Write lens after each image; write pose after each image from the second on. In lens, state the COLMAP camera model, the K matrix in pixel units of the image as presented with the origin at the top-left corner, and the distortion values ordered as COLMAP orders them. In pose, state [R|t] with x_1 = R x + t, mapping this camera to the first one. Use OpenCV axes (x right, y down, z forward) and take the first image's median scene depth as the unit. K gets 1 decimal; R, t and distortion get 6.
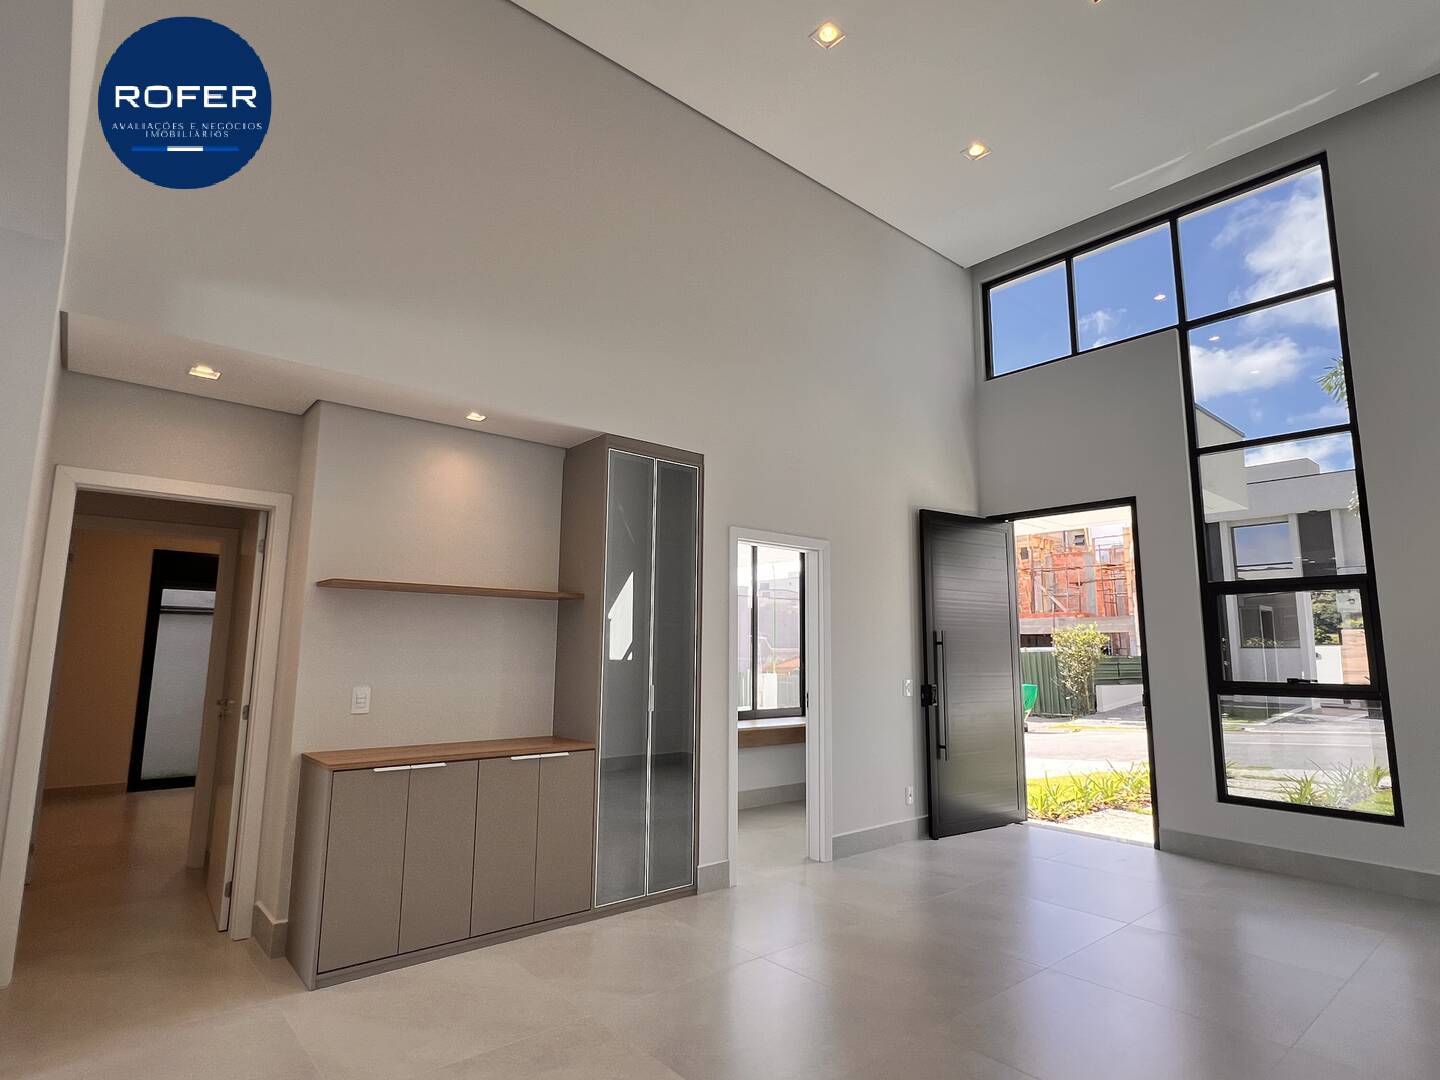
lens RADIAL K [[756.7, 0, 714.2], [0, 756.7, 543.9], [0, 0, 1]] dist [-0.004623, 0.001663]
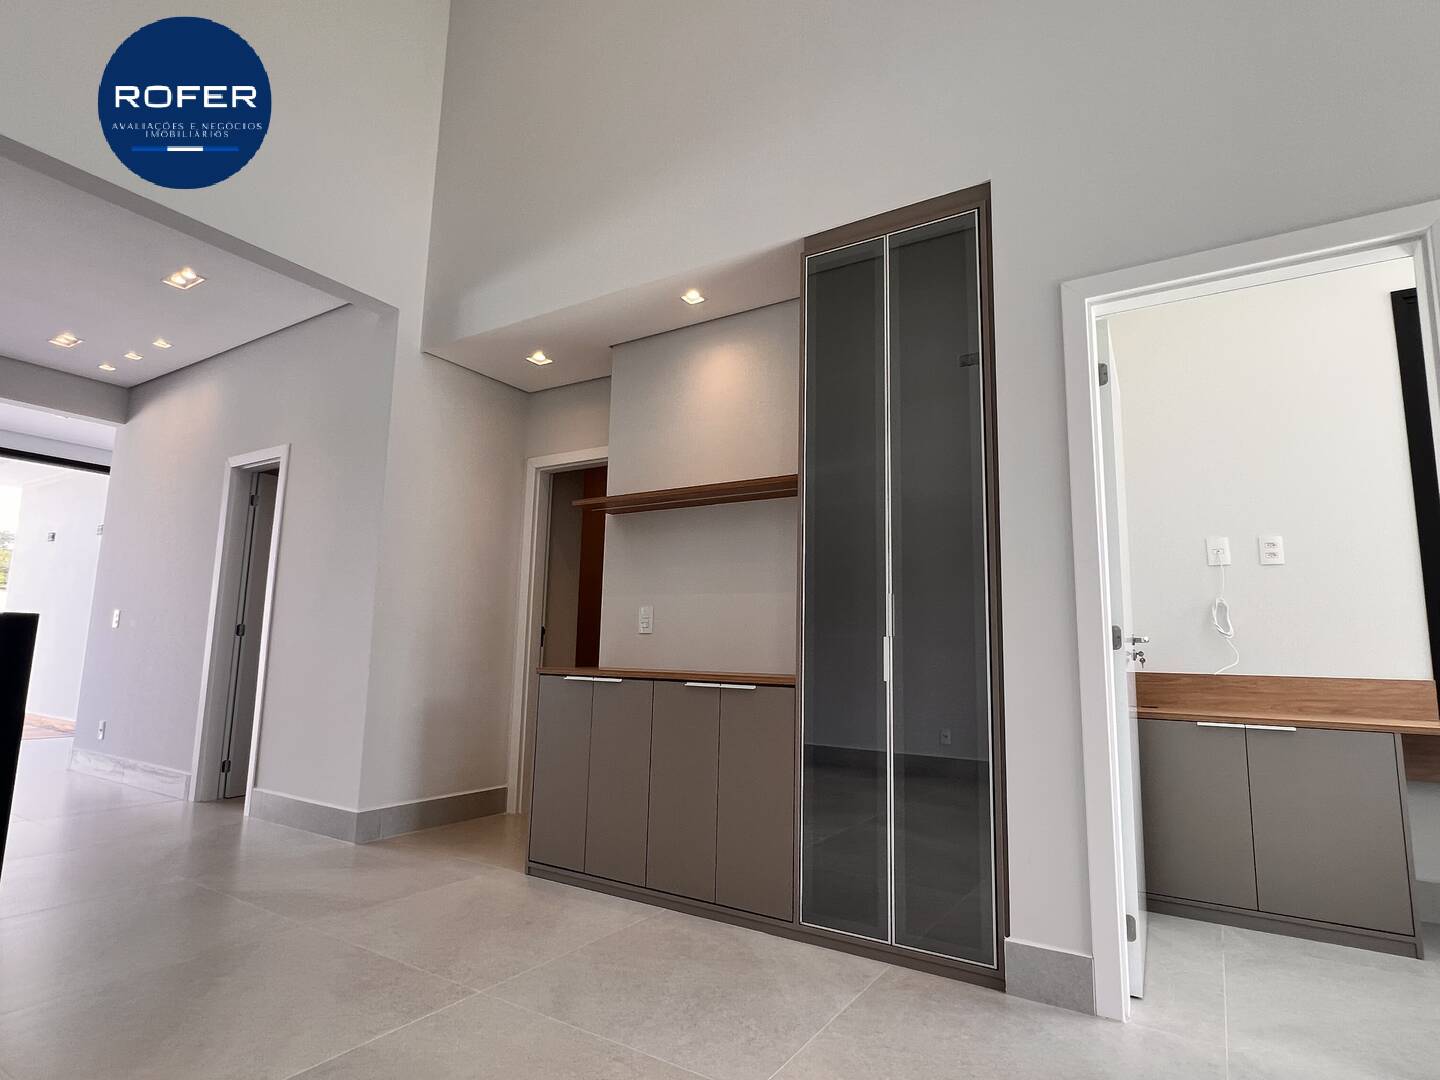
lens RADIAL K [[756.7, 0, 714.2], [0, 756.7, 543.9], [0, 0, 1]] dist [-0.004623, 0.001663]
pose [[0.308479, -0.134897, -0.941618, 0.449928], [0.114091, 0.987994, -0.104164, 0.195333], [0.944364, -0.075298, 0.320166, 0.680414]]
